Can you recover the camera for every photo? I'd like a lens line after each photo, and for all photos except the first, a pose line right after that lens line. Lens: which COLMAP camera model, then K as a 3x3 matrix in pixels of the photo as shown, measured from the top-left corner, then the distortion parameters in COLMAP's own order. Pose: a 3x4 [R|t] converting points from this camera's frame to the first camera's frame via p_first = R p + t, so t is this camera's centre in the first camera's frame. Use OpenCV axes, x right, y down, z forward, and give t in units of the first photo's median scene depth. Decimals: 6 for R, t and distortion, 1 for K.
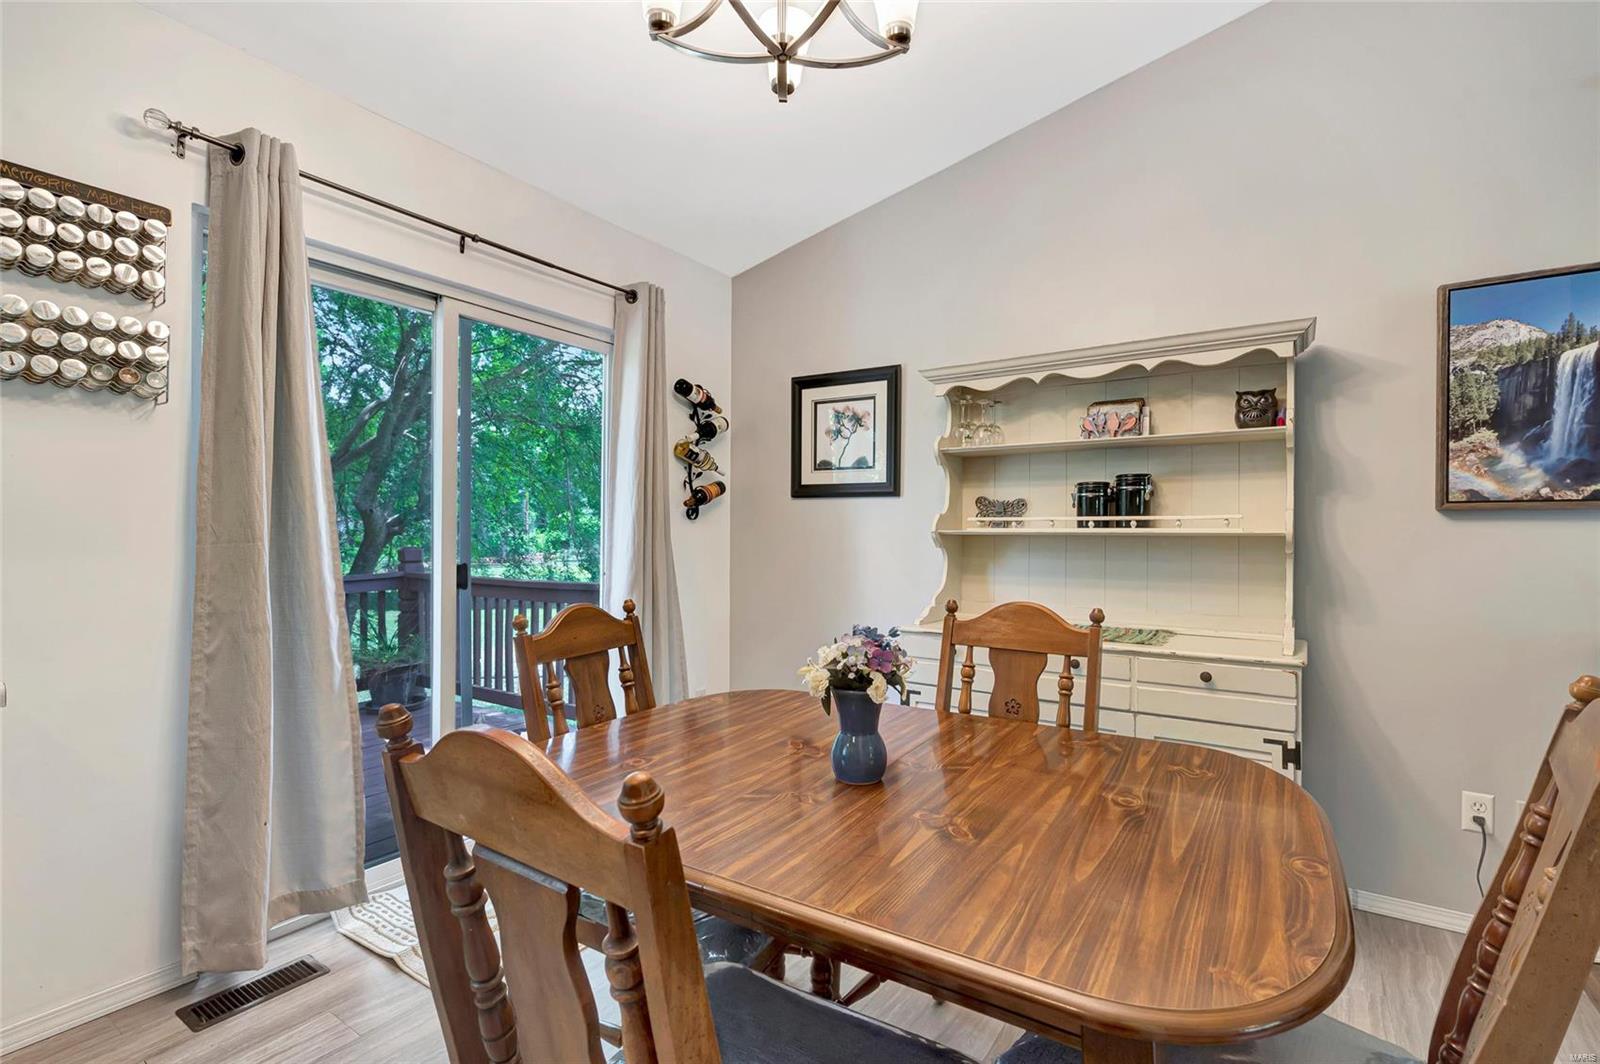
lens RADIAL K [[728.8, 0, 798.4], [0, 728.8, 531.3], [0, 0, 1]] dist [-0.001821, 0.000838]
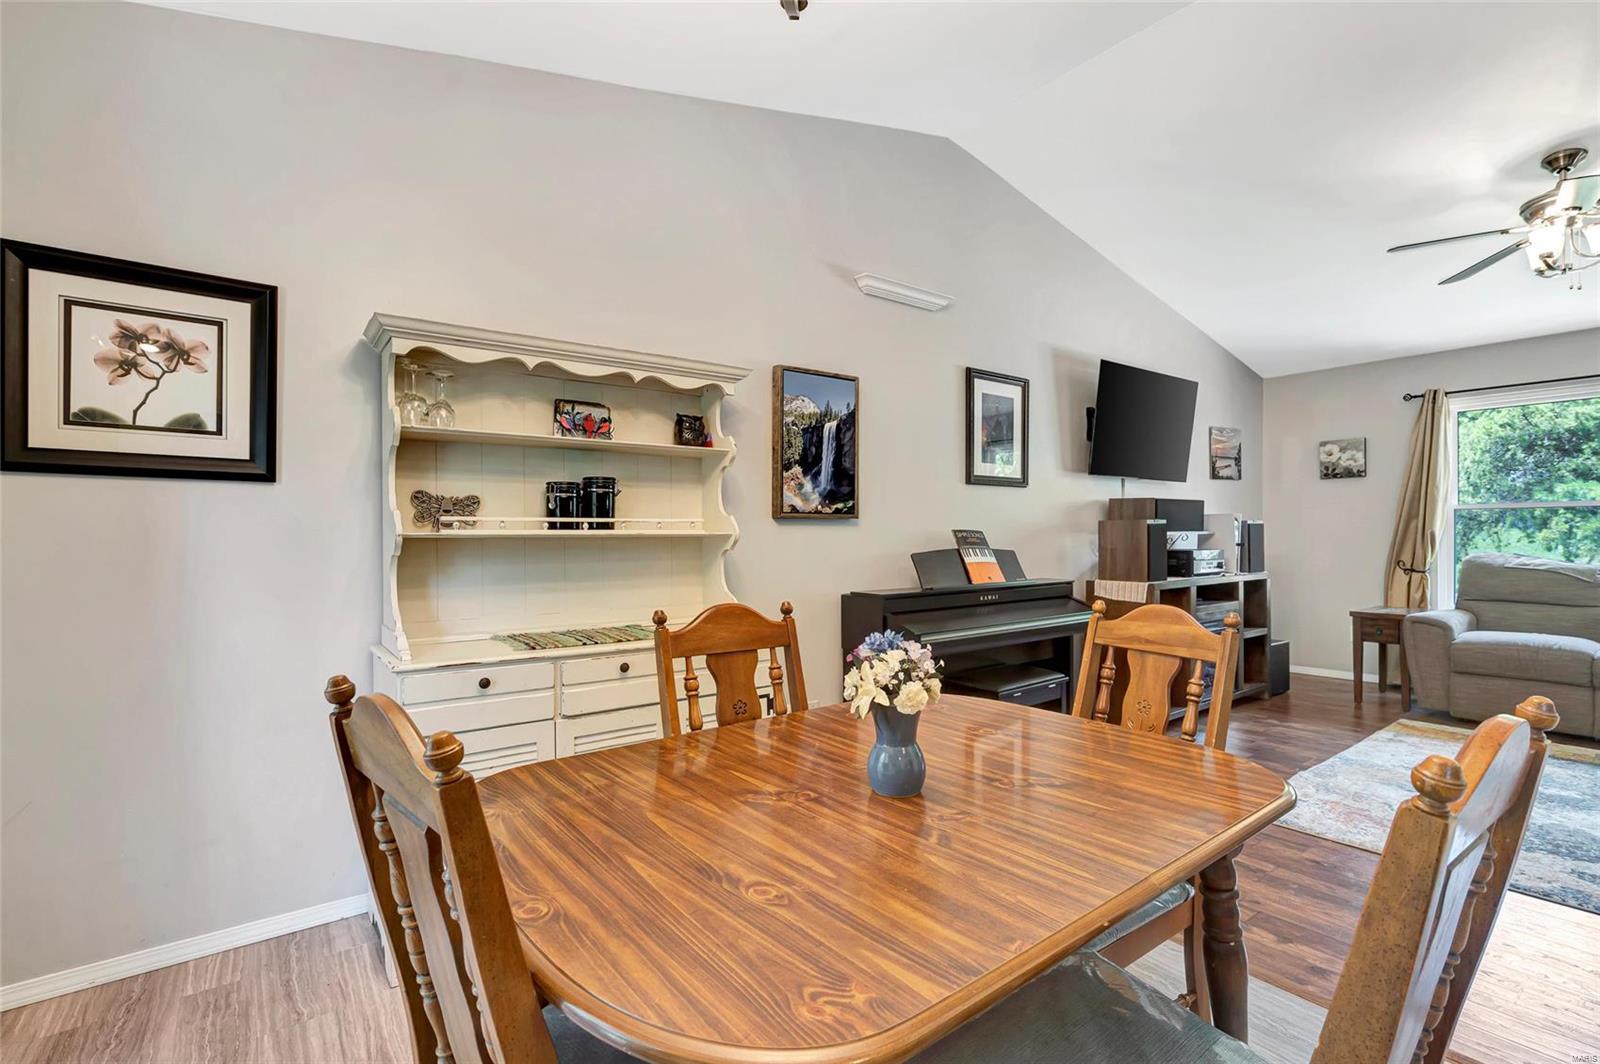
lens RADIAL K [[744.5, 0, 801.4], [0, 744.5, 535.6], [0, 0, 1]] dist [-0.005231, 0.000846]
pose [[0.319756, -0.007075, 0.947474, -0.516530], [0.003658, 0.999974, 0.006232, -0.002282], [-0.947493, 0.001473, 0.319773, 0.468693]]
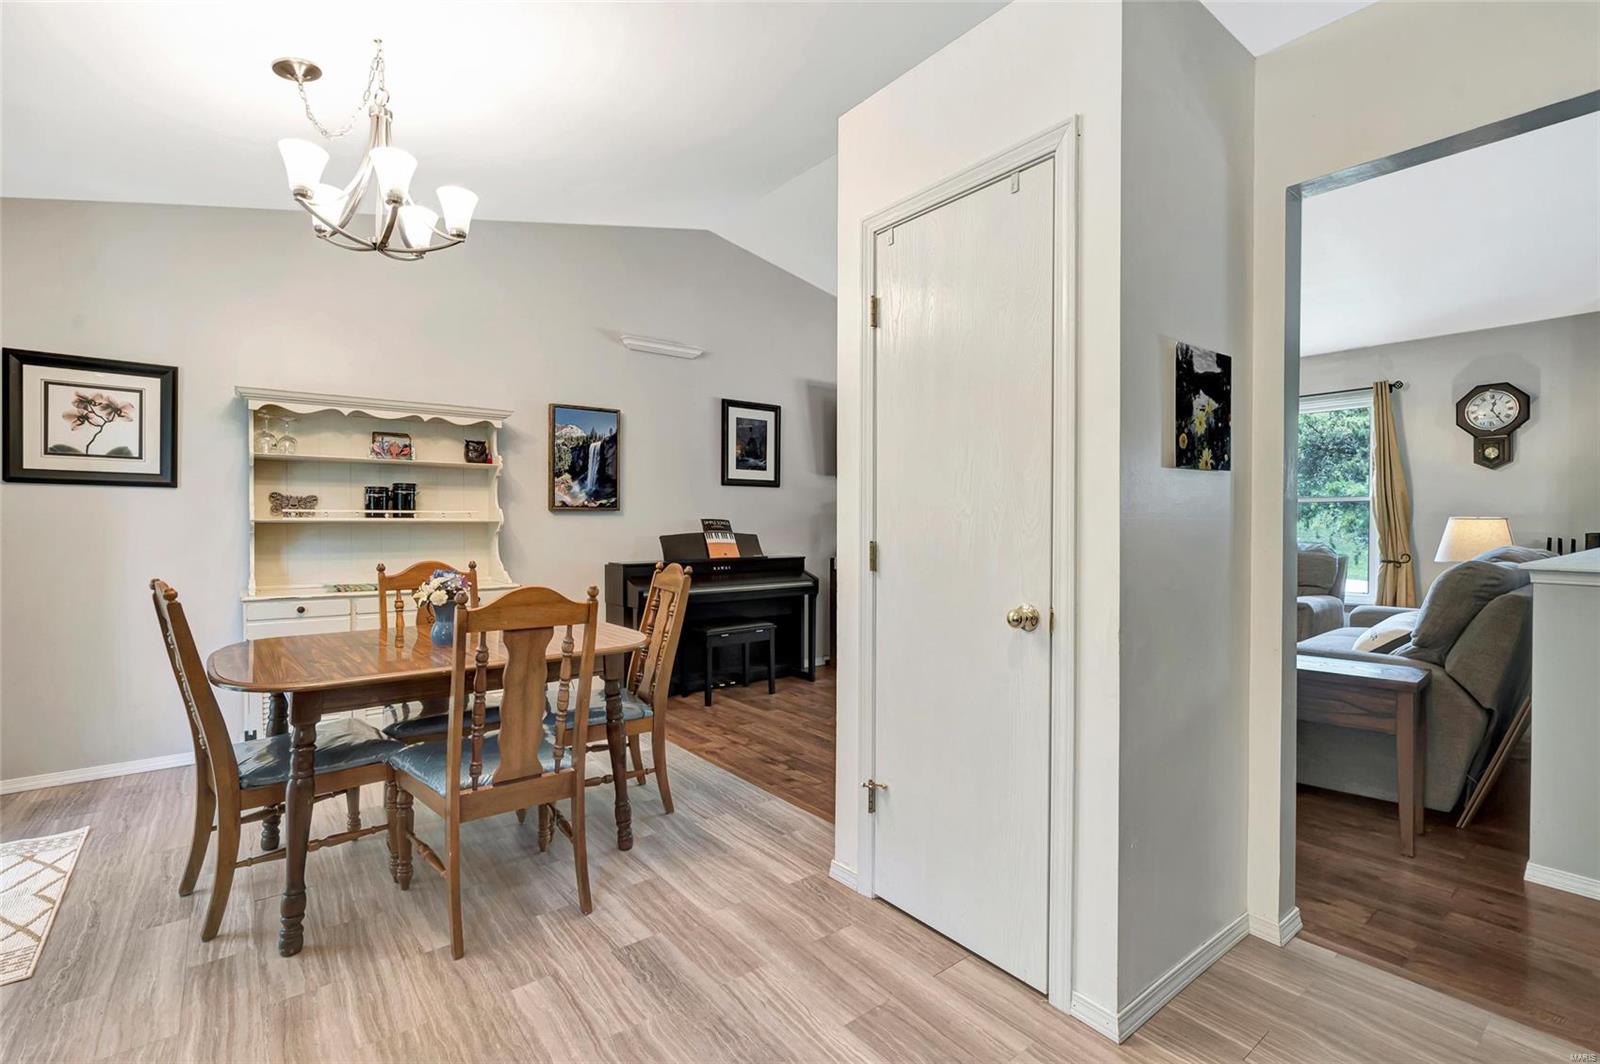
lens RADIAL K [[731.0, 0, 794.0], [0, 731.0, 529.1], [0, 0, 1]] dist [-0.001102, -0.000081]
pose [[0.306929, -0.014231, 0.951626, -0.900870], [-0.003169, 0.999867, 0.015975, -0.009812], [-0.951727, -0.007919, 0.306843, -0.312341]]
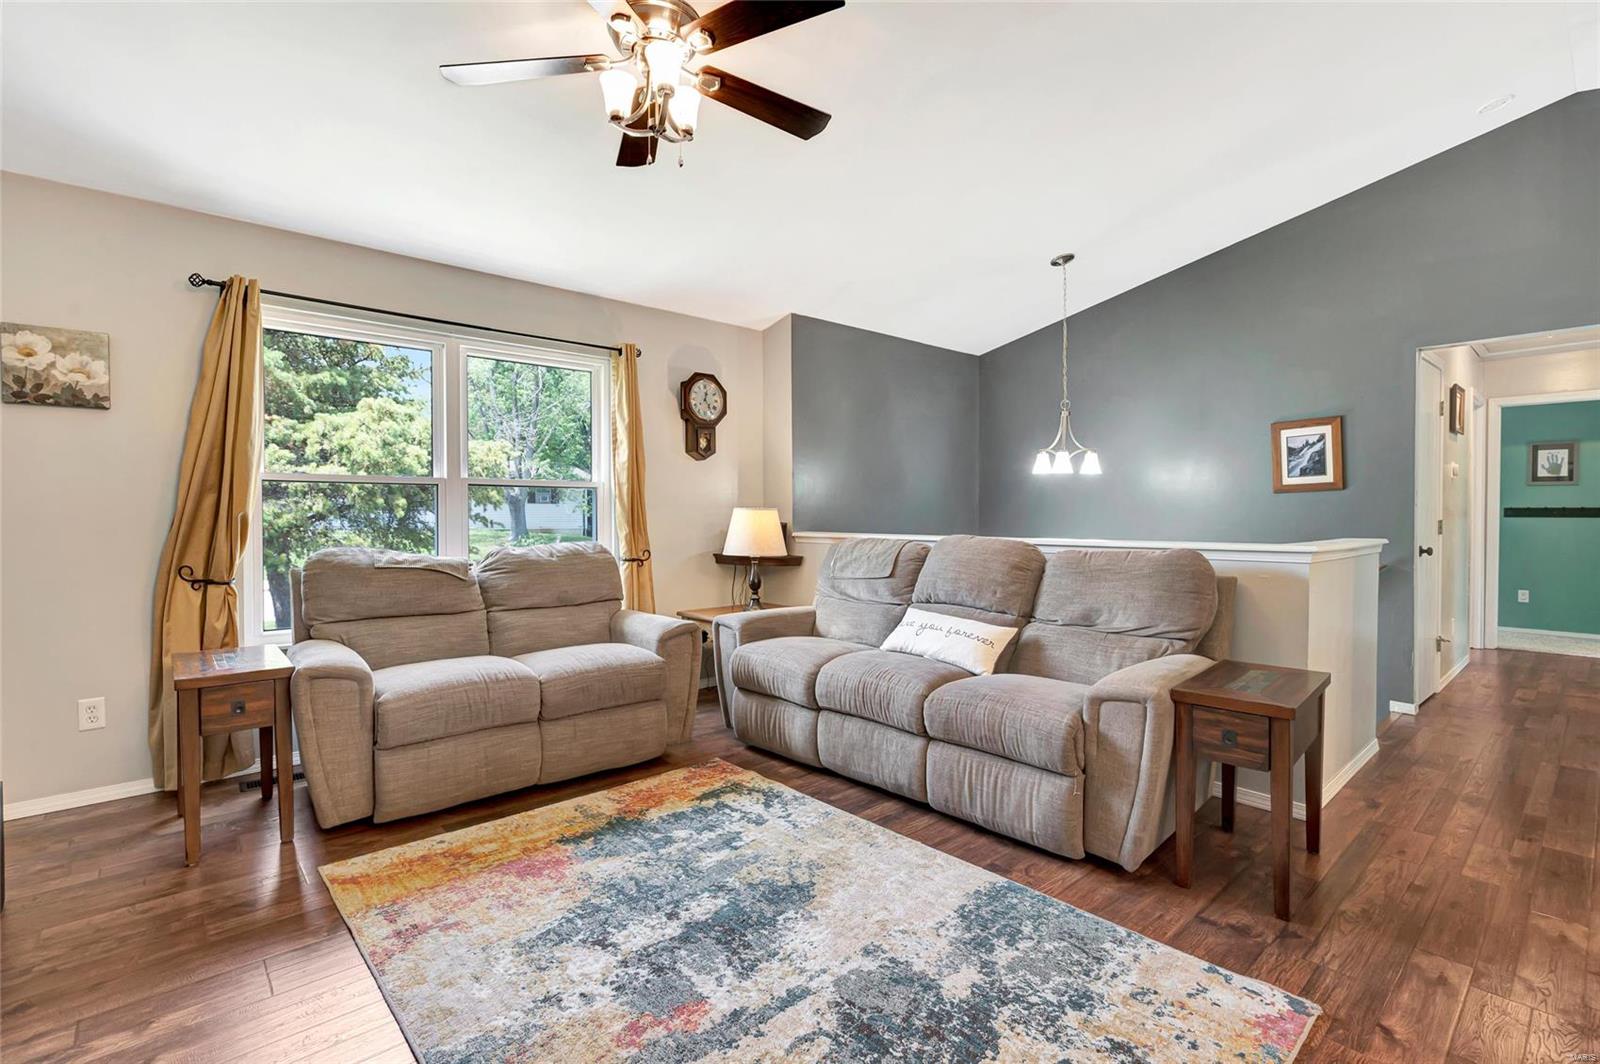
lens RADIAL K [[735.3, 0, 801.0], [0, 735.3, 524.1], [0, 0, 1]] dist [-0.004223, 0.000181]
pose [[-0.969223, -0.006225, 0.246106, 1.023799], [-0.003459, 0.999926, 0.011668, 0.004076], [-0.246161, 0.010458, -0.969173, 0.419268]]
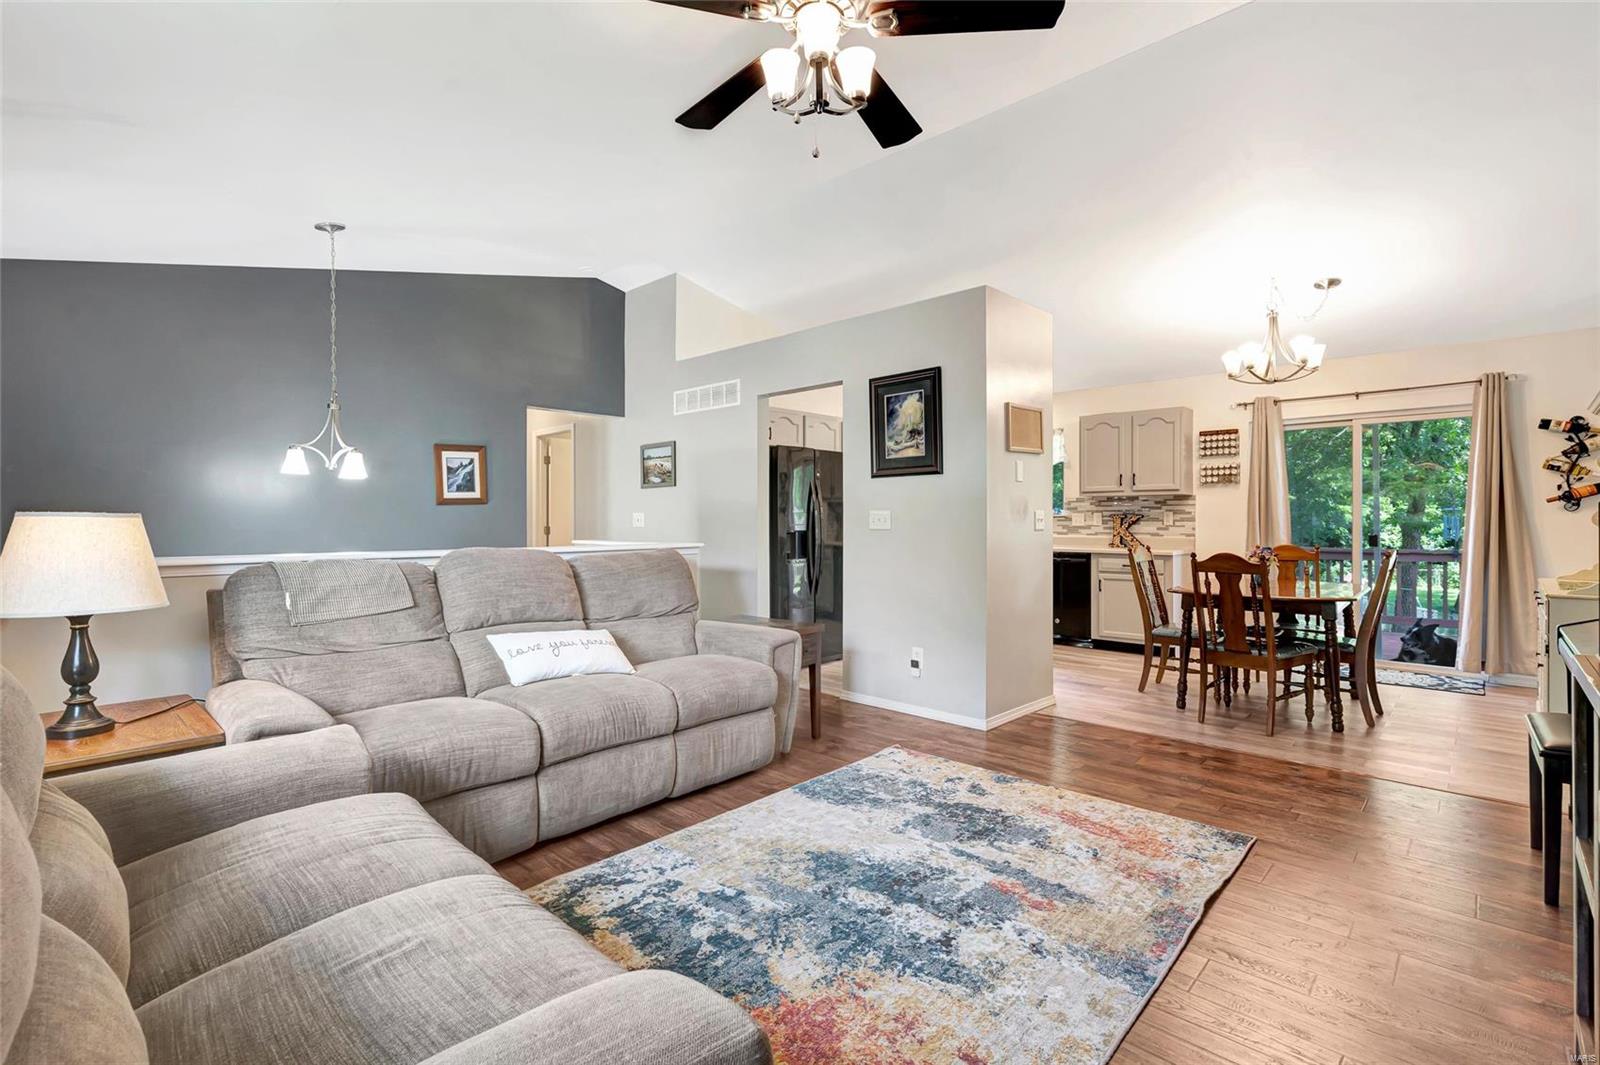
lens RADIAL K [[723.7, 0, 791.7], [0, 723.7, 525.6], [0, 0, 1]] dist [-0.002164, 0.000448]
pose [[-0.172466, 0.003672, -0.985009, 2.415825], [0.004928, 0.999984, 0.002864, 0.001628], [0.985003, -0.004360, -0.172481, -0.424006]]
